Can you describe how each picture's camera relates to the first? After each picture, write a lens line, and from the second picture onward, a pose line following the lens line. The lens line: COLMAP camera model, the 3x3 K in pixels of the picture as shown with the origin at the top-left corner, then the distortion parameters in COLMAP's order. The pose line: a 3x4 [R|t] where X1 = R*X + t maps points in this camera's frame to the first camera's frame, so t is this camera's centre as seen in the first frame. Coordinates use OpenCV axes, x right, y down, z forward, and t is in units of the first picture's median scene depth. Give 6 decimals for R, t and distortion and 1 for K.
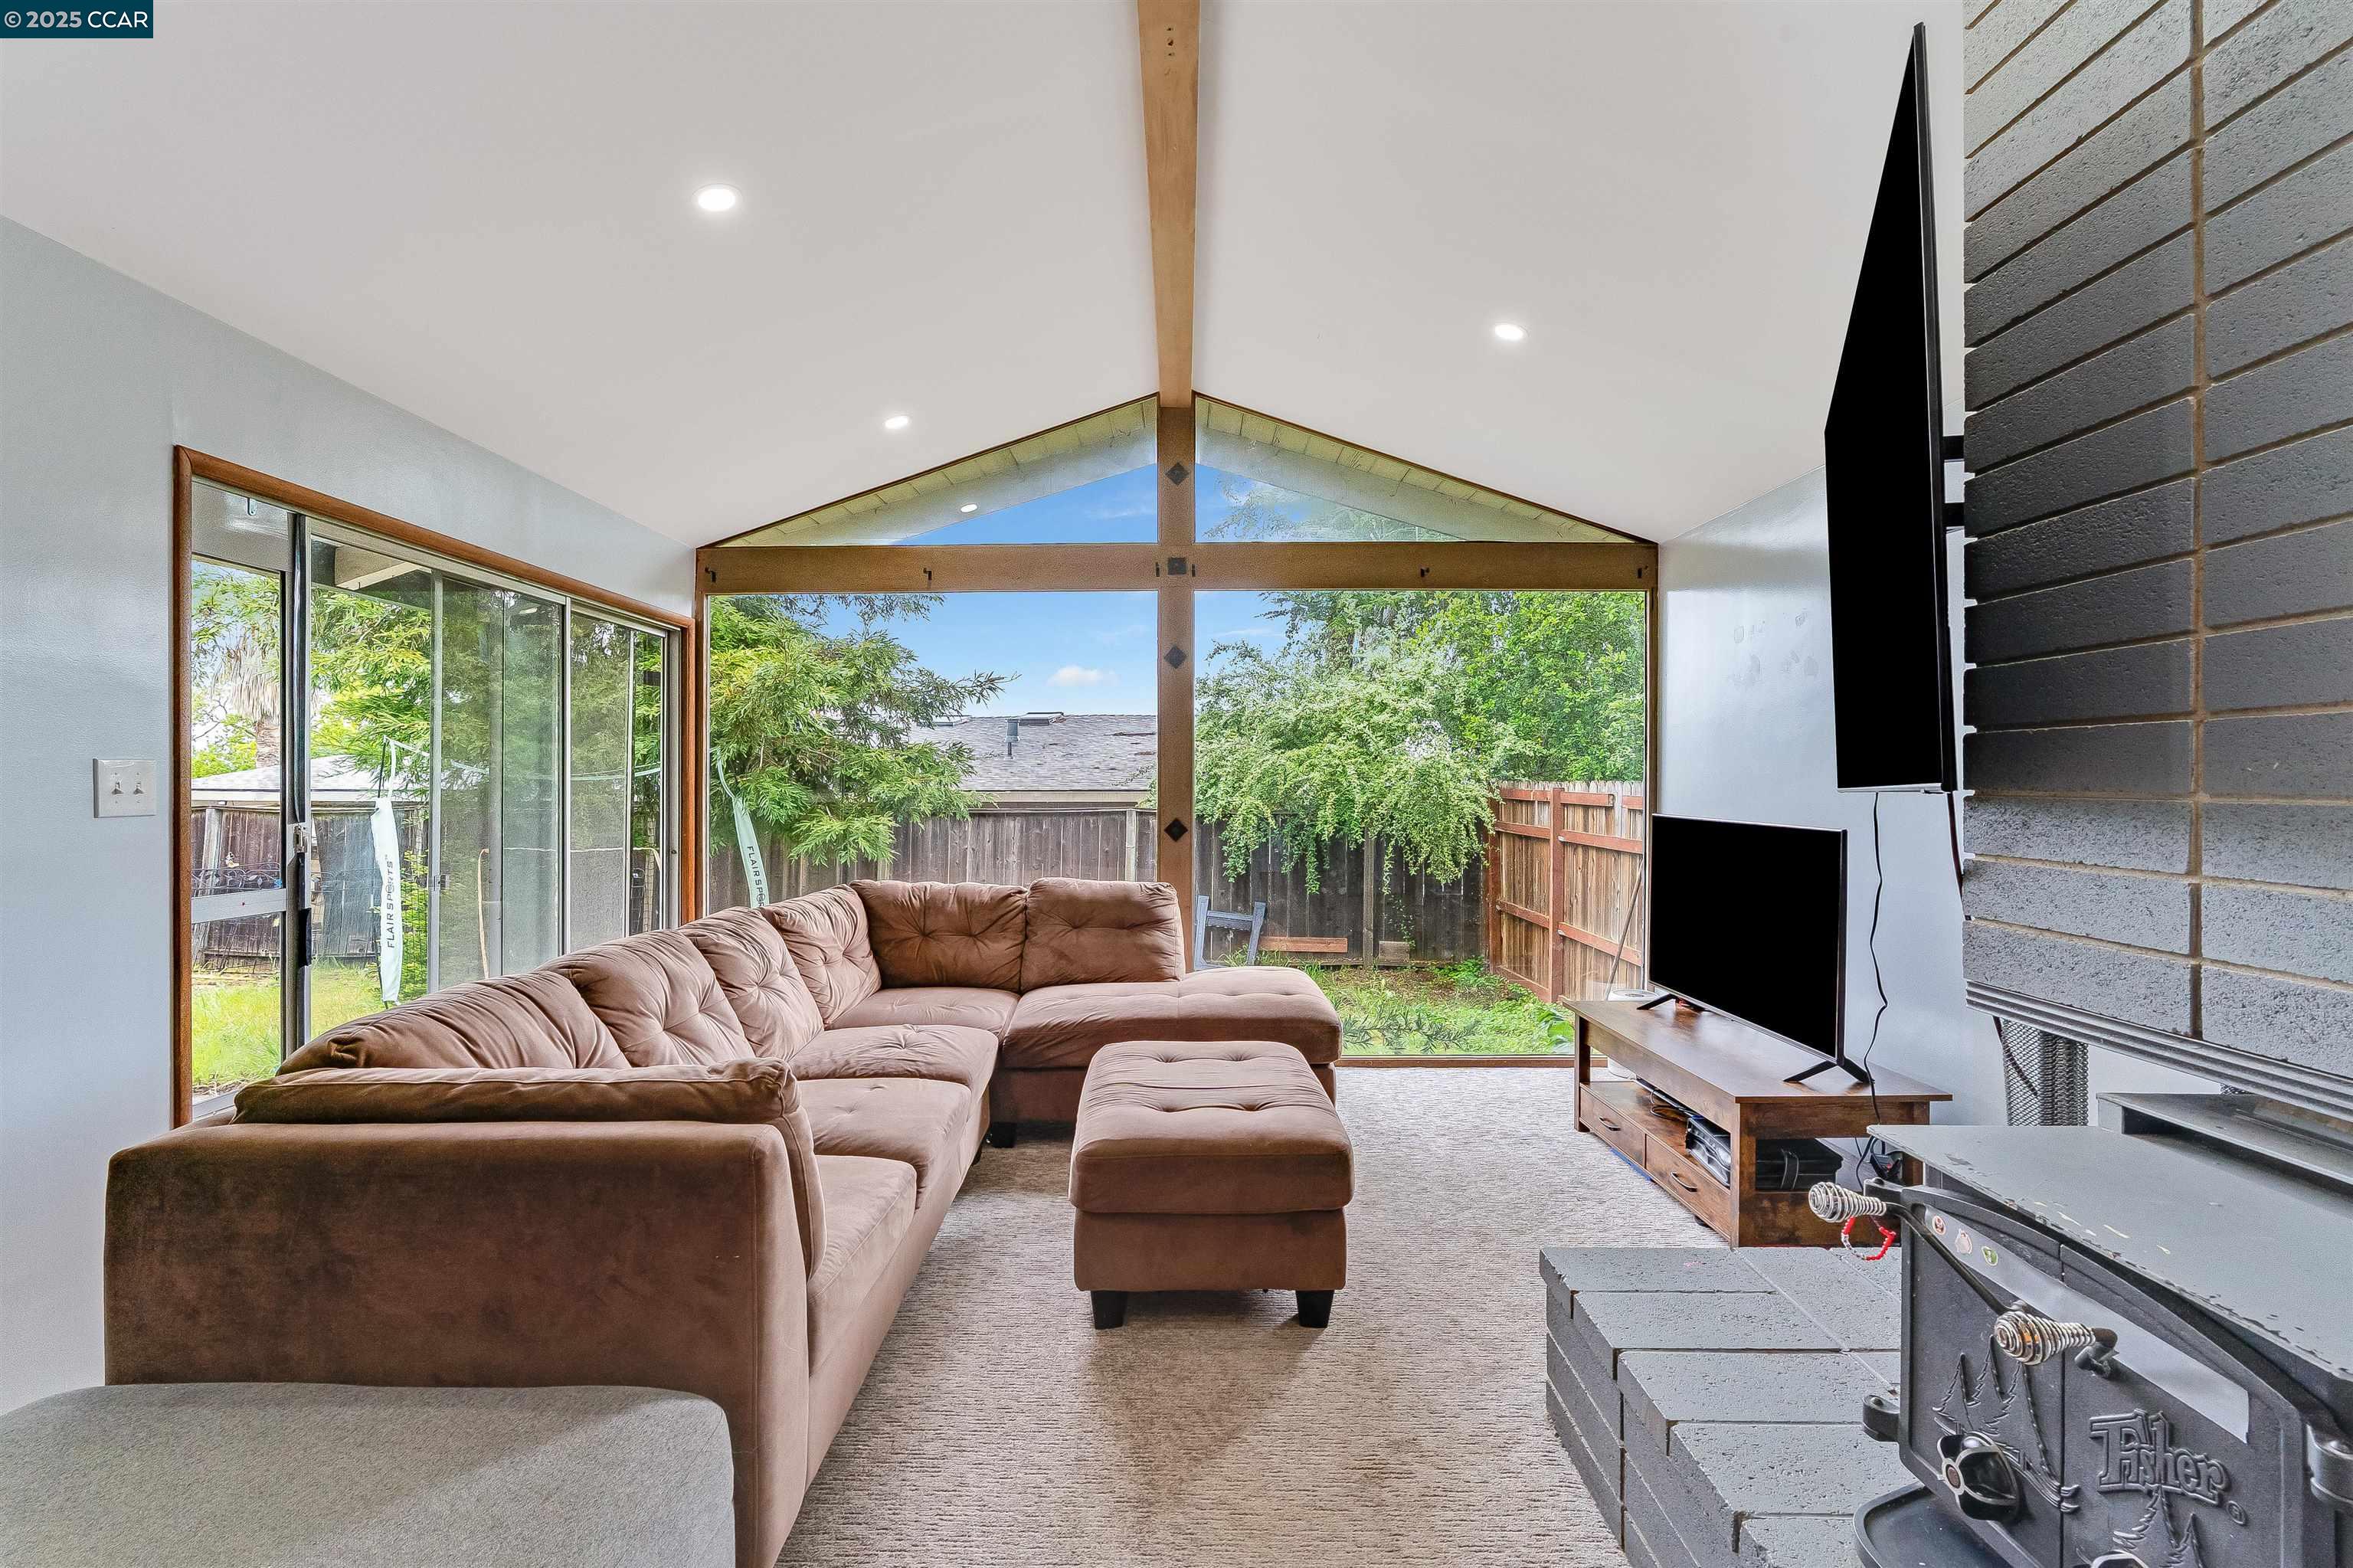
lens RADIAL K [[1060.6, 0, 1180.9], [0, 1060.6, 782.9], [0, 0, 1]] dist [-0.012730, 0.004205]
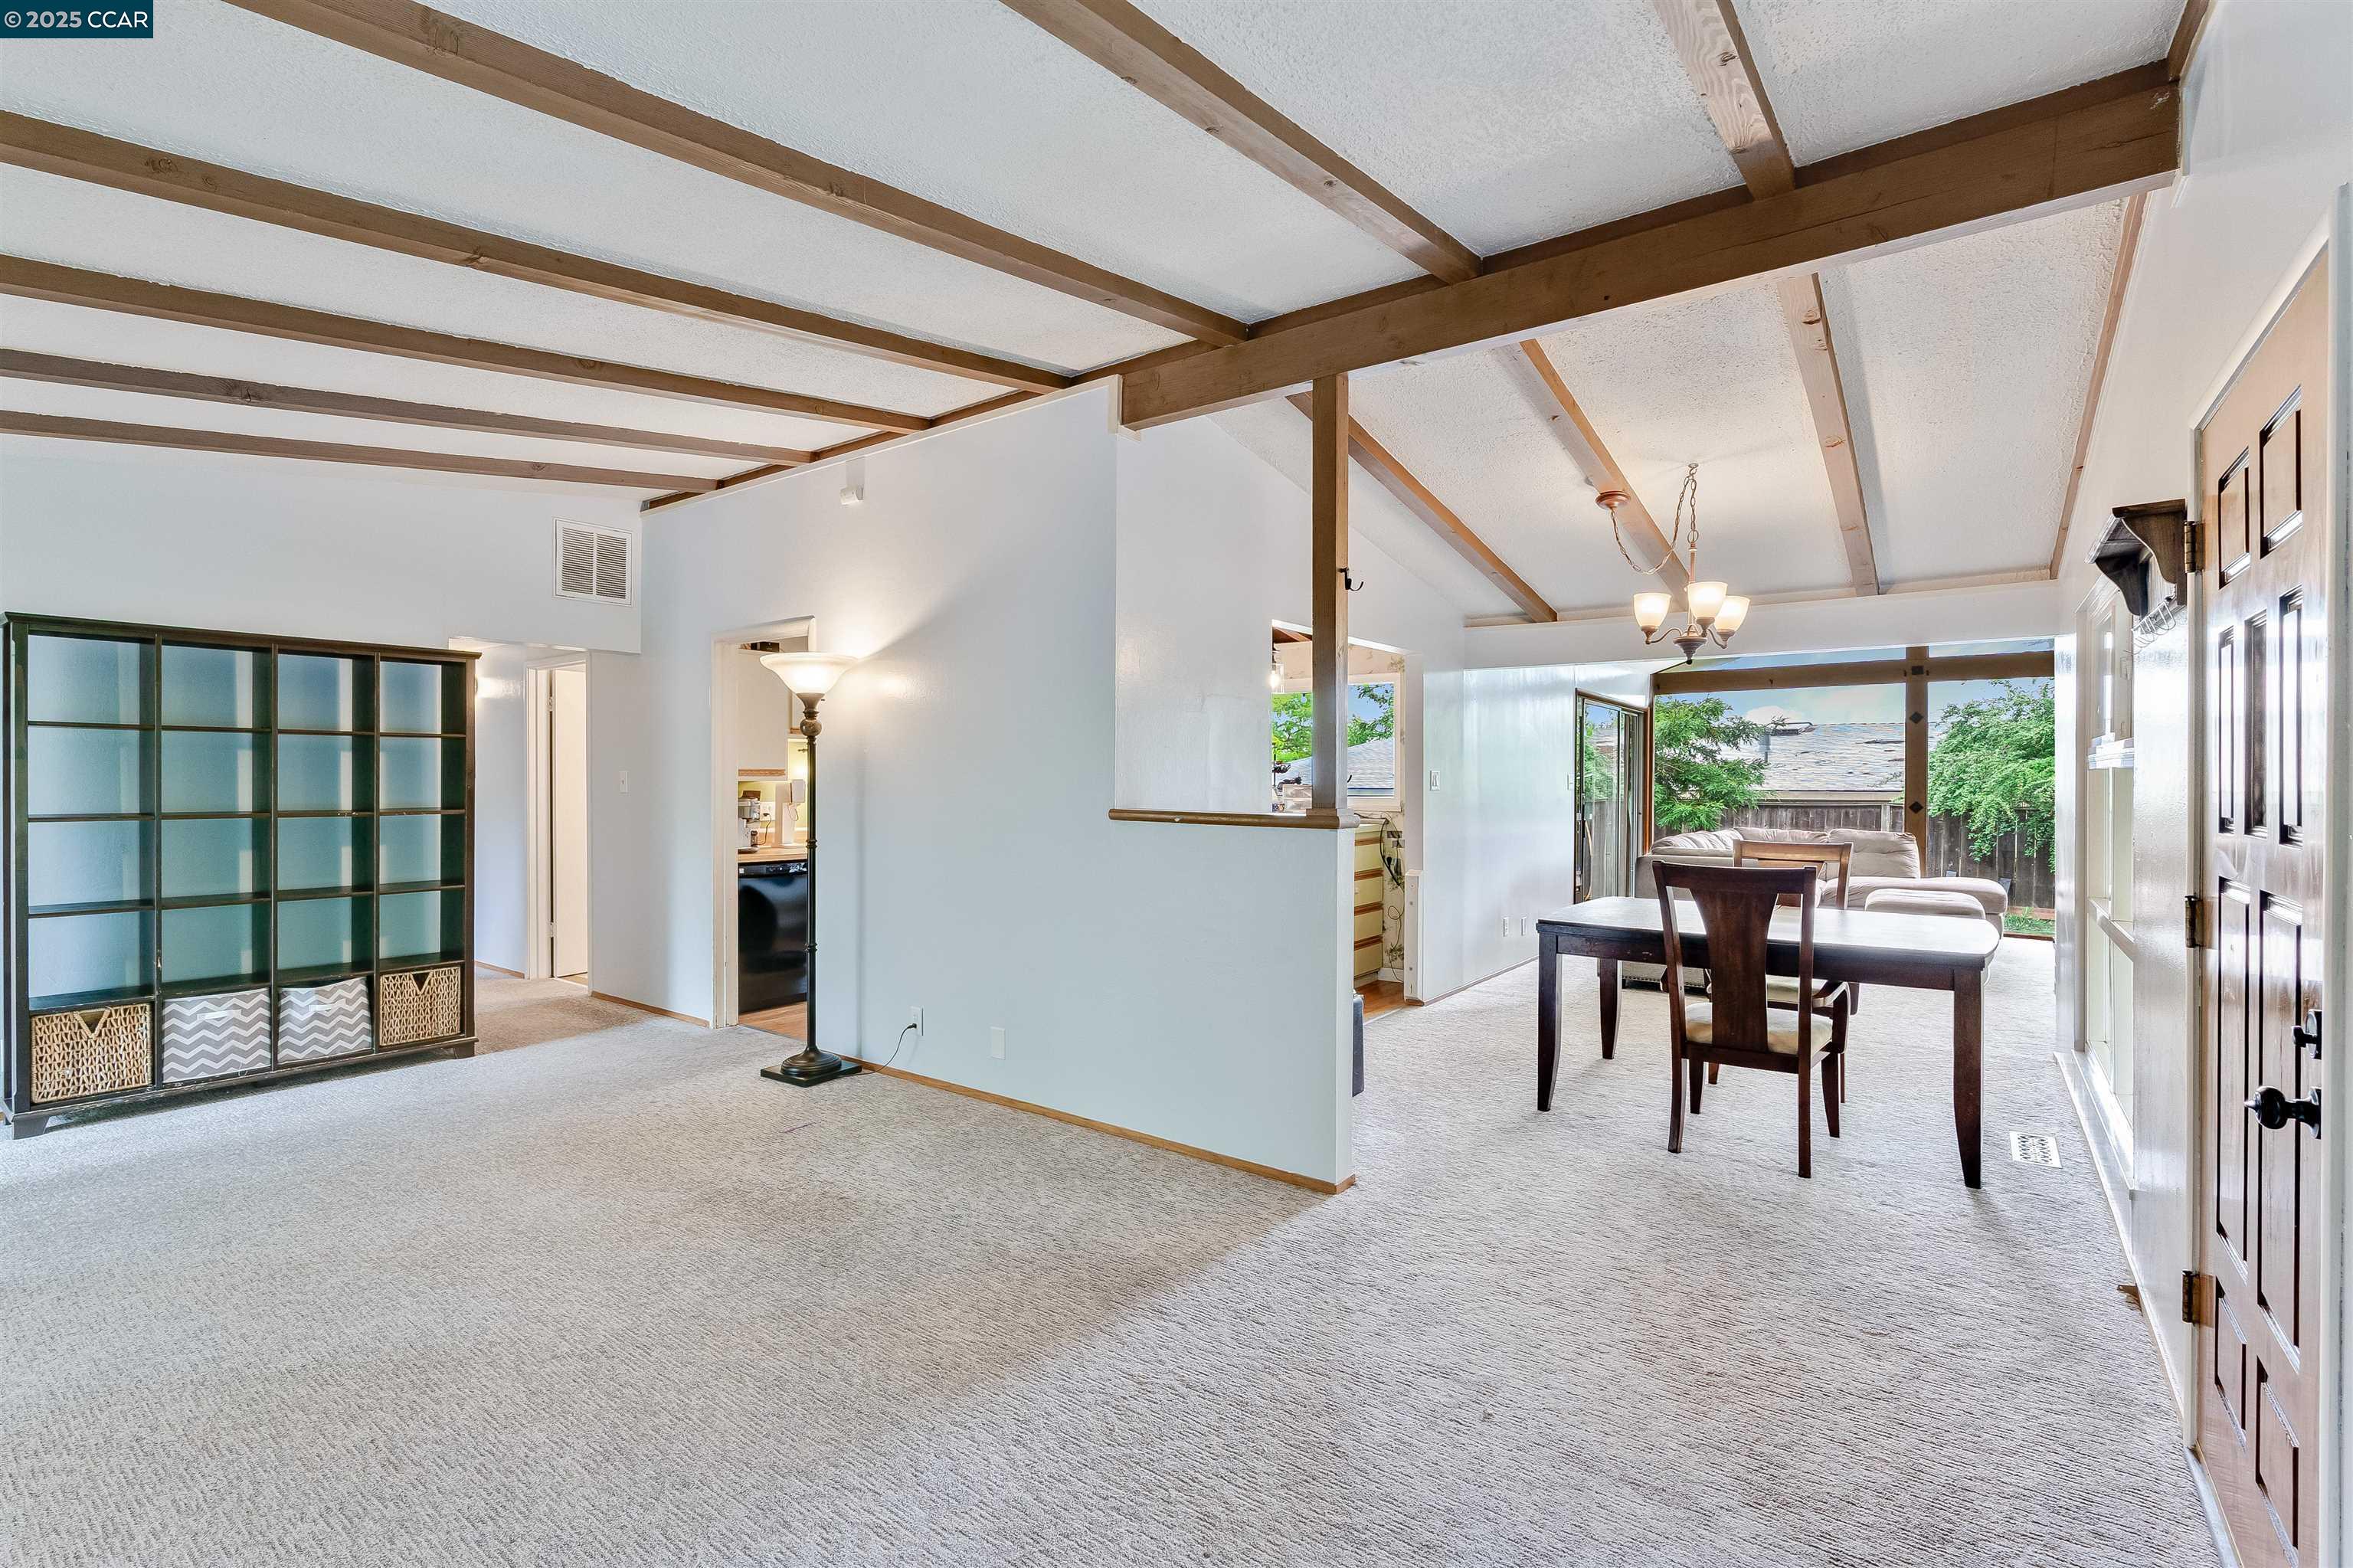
lens RADIAL K [[1060.6, 0, 1178.8], [0, 1060.6, 781.8], [0, 0, 1]] dist [-0.012730, 0.004205]
pose [[0.805714, 0.003375, -0.592295, 0.054712], [-0.005439, 0.999984, -0.001701, 0.008107], [0.592280, 0.004592, 0.805719, -1.439625]]
